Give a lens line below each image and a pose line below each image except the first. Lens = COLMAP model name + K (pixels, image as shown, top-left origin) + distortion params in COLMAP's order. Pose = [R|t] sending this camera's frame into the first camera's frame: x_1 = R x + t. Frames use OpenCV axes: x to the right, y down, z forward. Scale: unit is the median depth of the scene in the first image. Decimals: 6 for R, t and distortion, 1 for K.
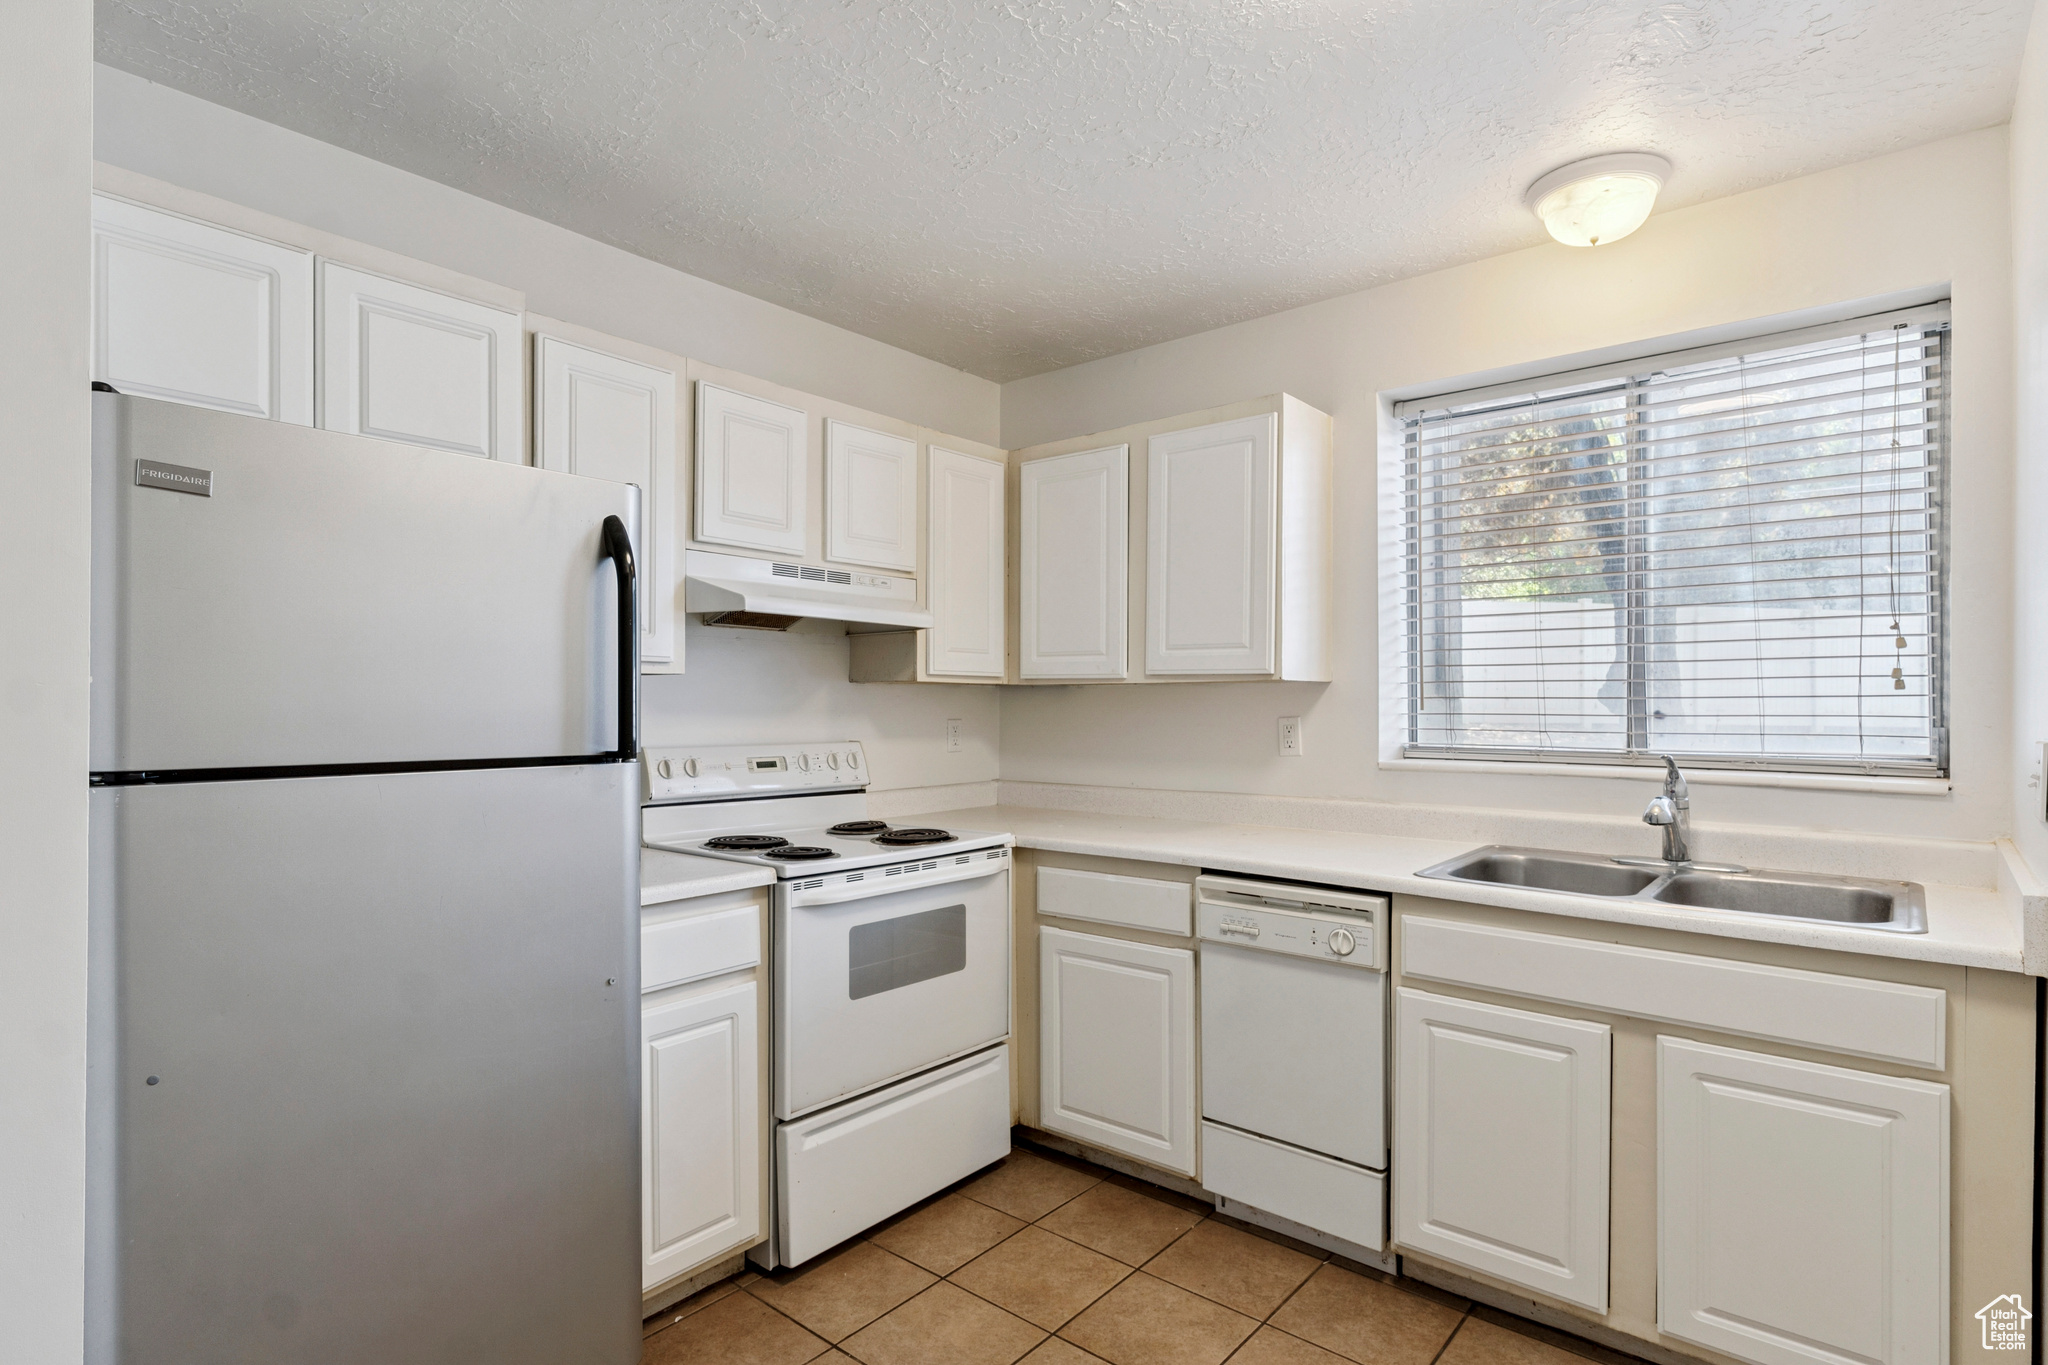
lens RADIAL K [[1071.4, 0, 1028.8], [0, 1071.4, 695.3], [0, 0, 1]] dist [0.008120, -0.000971]
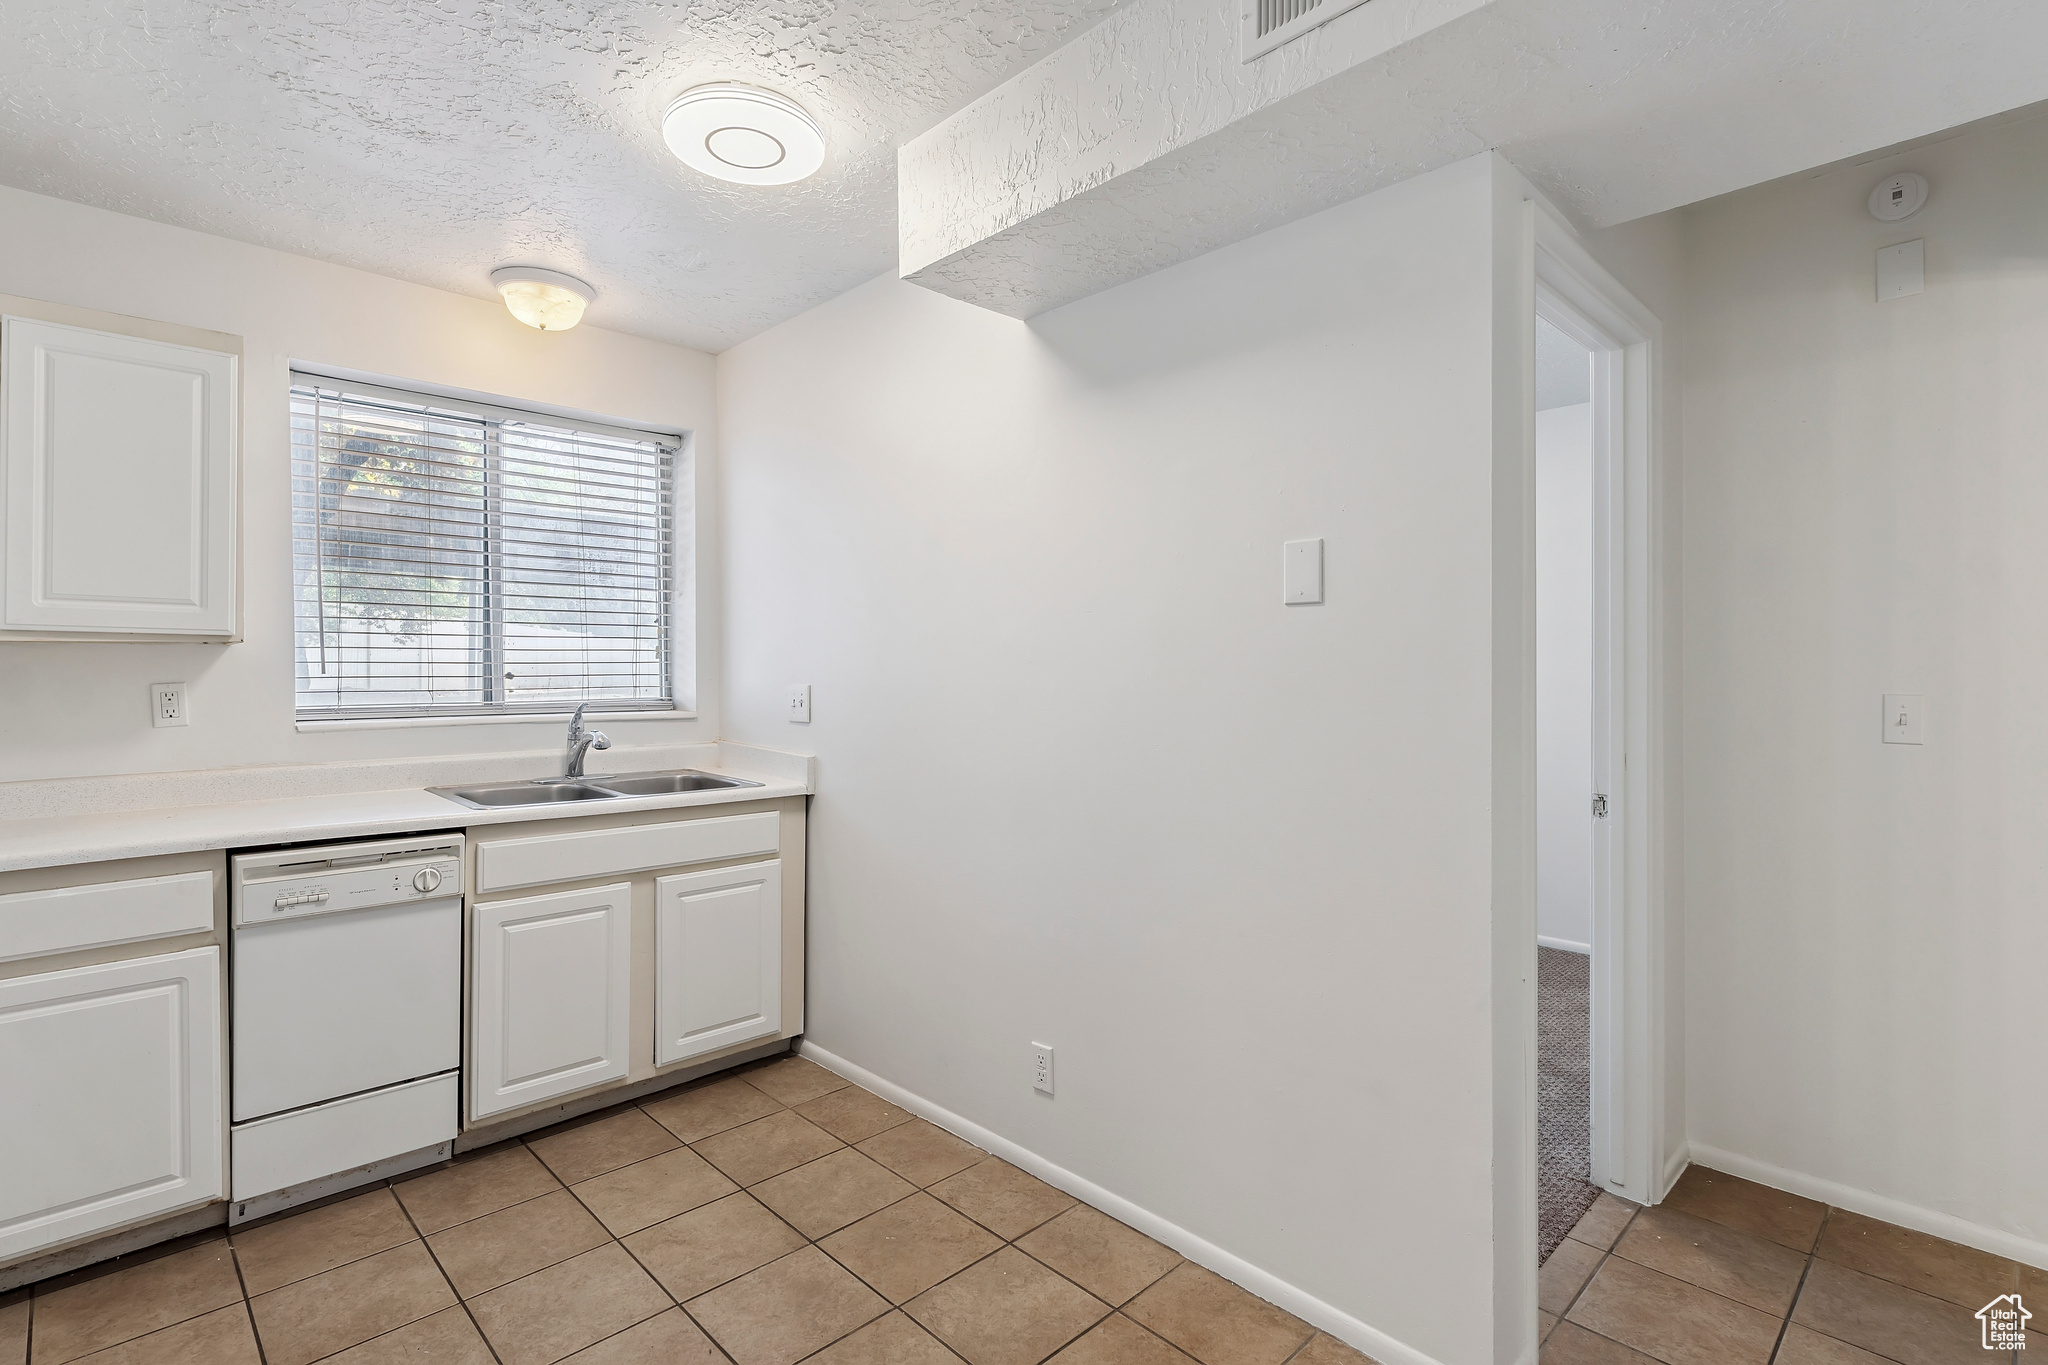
lens RADIAL K [[979.1, 0, 1024.8], [0, 979.1, 676.3], [0, 0, 1]] dist [0.010638, -0.001015]
pose [[0.089656, -0.006539, 0.995951, -0.646584], [-0.000876, 0.999978, 0.006644, 0.010790], [-0.995972, -0.001468, 0.089649, 0.280504]]
